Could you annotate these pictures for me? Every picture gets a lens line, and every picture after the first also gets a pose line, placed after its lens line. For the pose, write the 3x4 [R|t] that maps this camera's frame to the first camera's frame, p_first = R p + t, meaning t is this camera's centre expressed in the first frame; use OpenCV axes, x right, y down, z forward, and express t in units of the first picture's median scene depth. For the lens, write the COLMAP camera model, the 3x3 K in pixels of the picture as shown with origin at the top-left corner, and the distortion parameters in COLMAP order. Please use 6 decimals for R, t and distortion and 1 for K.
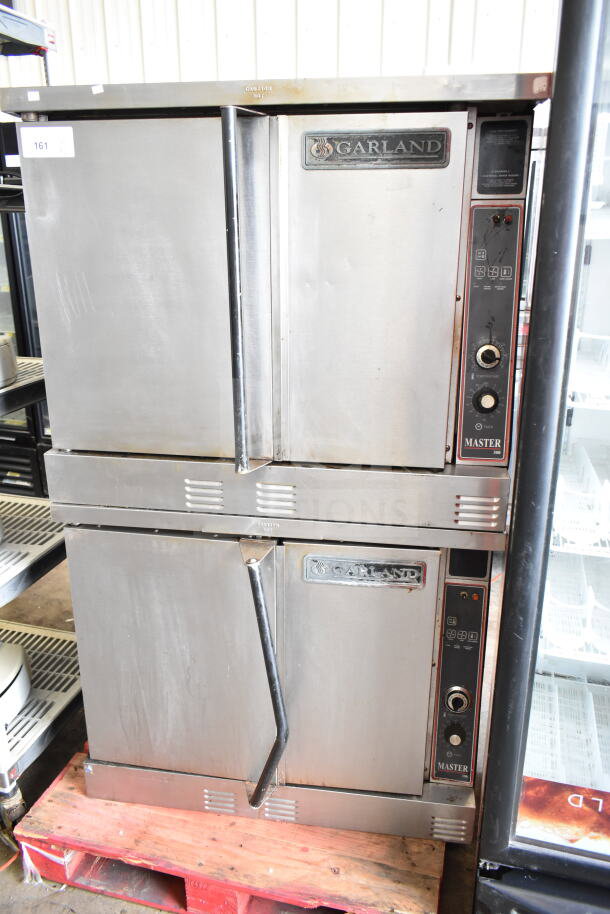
lens RADIAL K [[723.0, 0, 310.8], [0, 723.0, 453.7], [0, 0, 1]] dist [-0.014775, -0.000622]
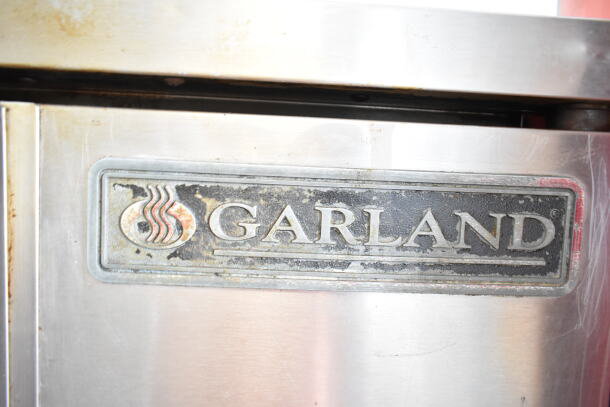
lens RADIAL K [[482.5, 0, 301.7], [0, 482.5, 204.5], [0, 0, 1]] dist [-0.014775, -0.000622]
pose [[0.971749, 0.019336, 0.235223, 0.025818], [0.033244, 0.975489, -0.217524, -0.387408], [-0.233663, 0.219198, 0.947288, 0.806838]]
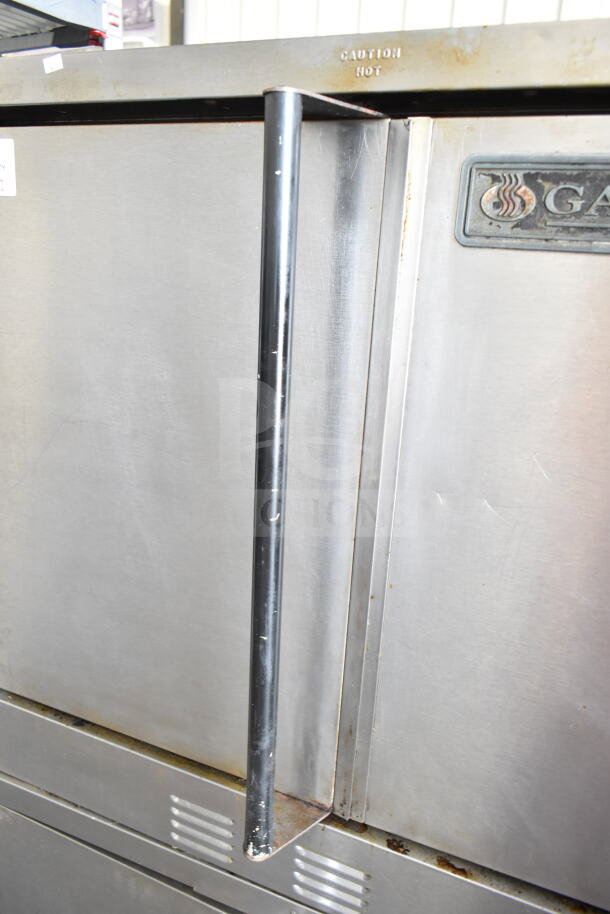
lens RADIAL K [[723.0, 0, 297.7], [0, 723.0, 459.7], [0, 0, 1]] dist [-0.014775, -0.000622]
pose [[0.967053, 0.117500, -0.225839, 0.009542], [-0.126046, 0.991740, -0.023751, -0.253175], [0.221183, 0.051435, 0.973875, 0.587006]]
